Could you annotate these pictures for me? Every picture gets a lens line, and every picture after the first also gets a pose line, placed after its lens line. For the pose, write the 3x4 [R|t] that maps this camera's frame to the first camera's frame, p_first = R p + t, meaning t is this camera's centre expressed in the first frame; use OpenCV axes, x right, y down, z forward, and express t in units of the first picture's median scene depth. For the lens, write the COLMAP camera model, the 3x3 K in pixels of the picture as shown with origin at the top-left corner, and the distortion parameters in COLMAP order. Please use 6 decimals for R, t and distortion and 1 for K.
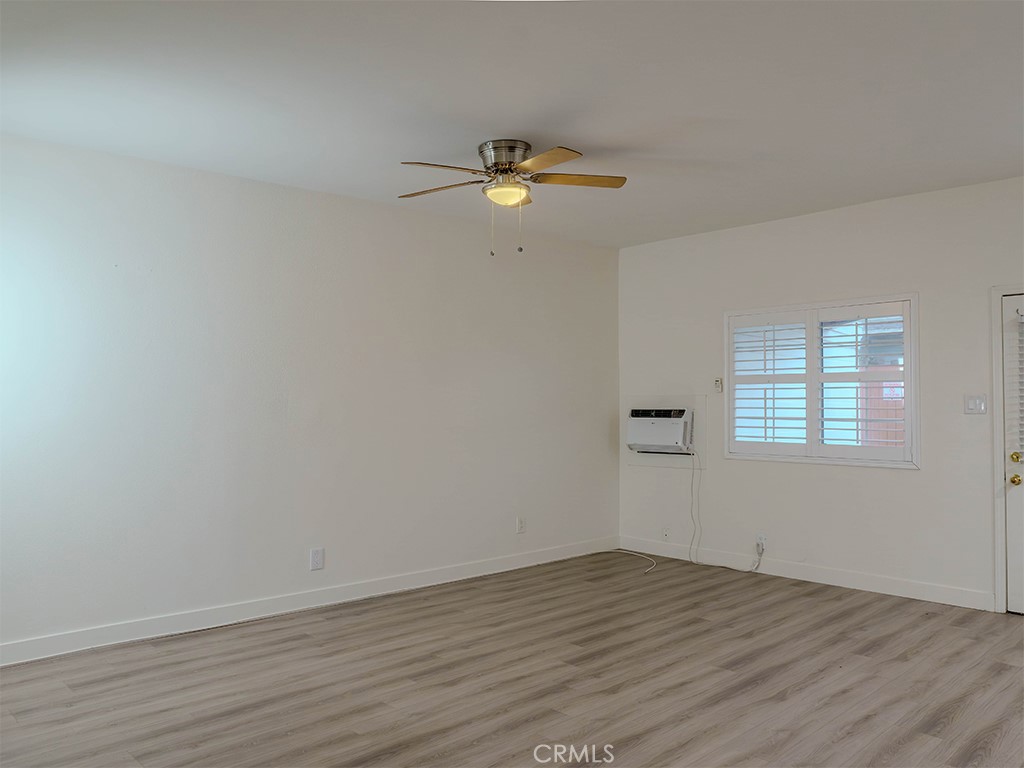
lens RADIAL K [[763.0, 0, 512.0], [0, 763.0, 384.0], [0, 0, 1]] dist [0.007735, -0.026485]
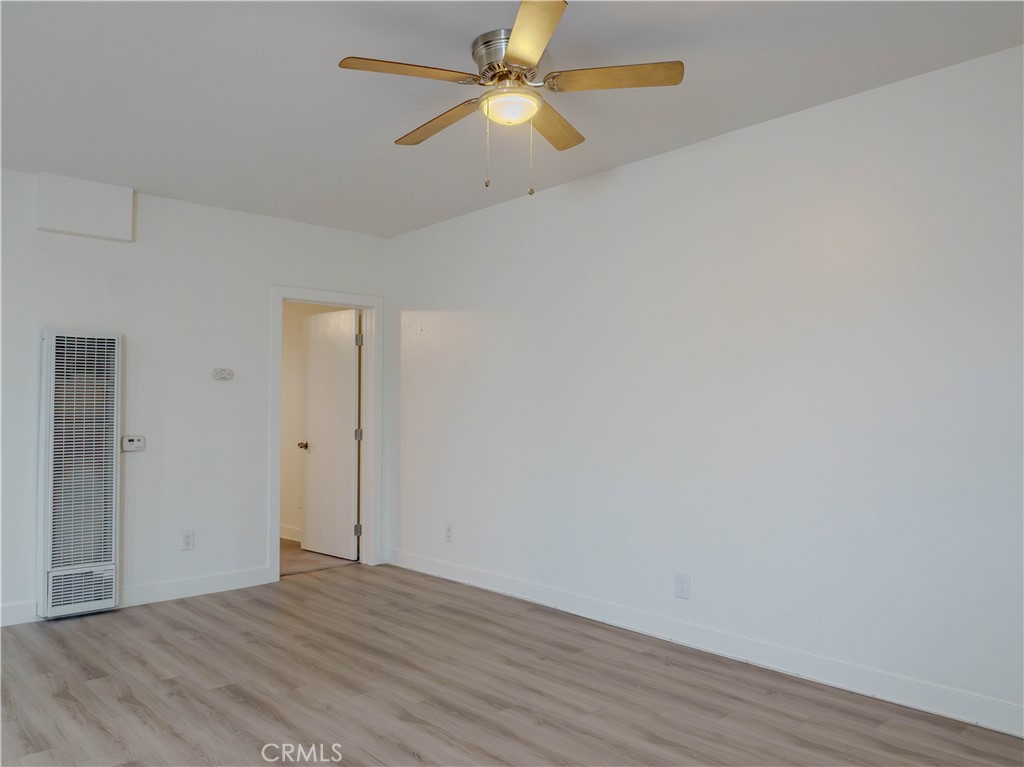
lens RADIAL K [[763.0, 0, 512.0], [0, 763.0, 383.5], [0, 0, 1]] dist [0.007735, -0.026485]
pose [[-0.002412, -0.029917, -0.999549, 0.796643], [0.025643, 0.999222, -0.029969, 0.041117], [0.999668, -0.025704, -0.001643, 1.126806]]
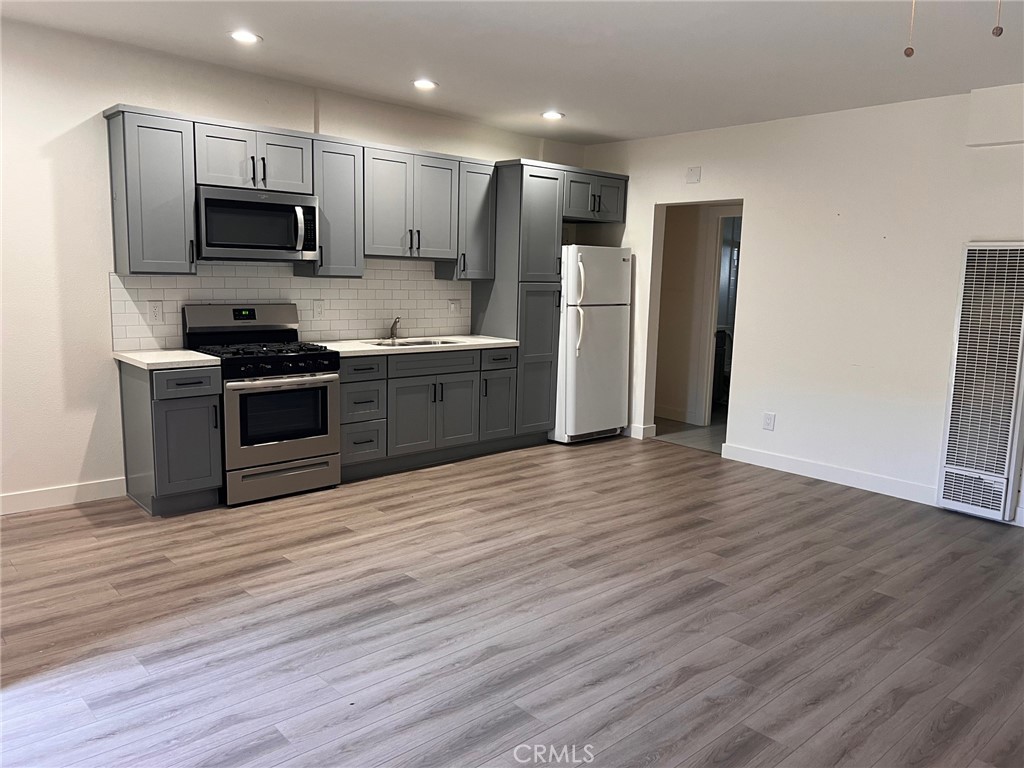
lens RADIAL K [[763.0, 0, 512.0], [0, 763.0, 384.0], [0, 0, 1]] dist [0.007735, -0.026485]
pose [[-0.999155, -0.031697, 0.026157, 0.297735], [-0.028487, 0.992943, 0.115120, 0.008098], [-0.029622, 0.114278, -0.993007, 1.728027]]
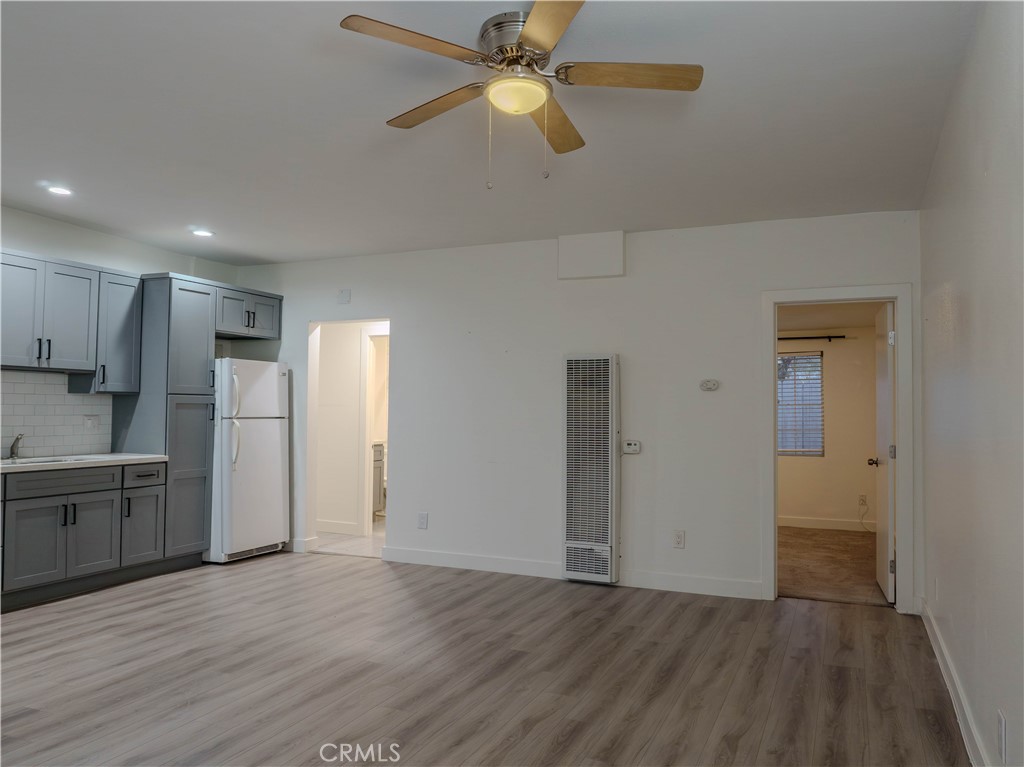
lens RADIAL K [[763.0, 0, 512.0], [0, 763.0, 383.5], [0, 0, 1]] dist [0.007735, -0.026485]
pose [[-0.922213, -0.024948, -0.385877, 0.285031], [0.000302, 0.997870, -0.065238, 0.061202], [0.386682, -0.060280, -0.920241, 1.816180]]
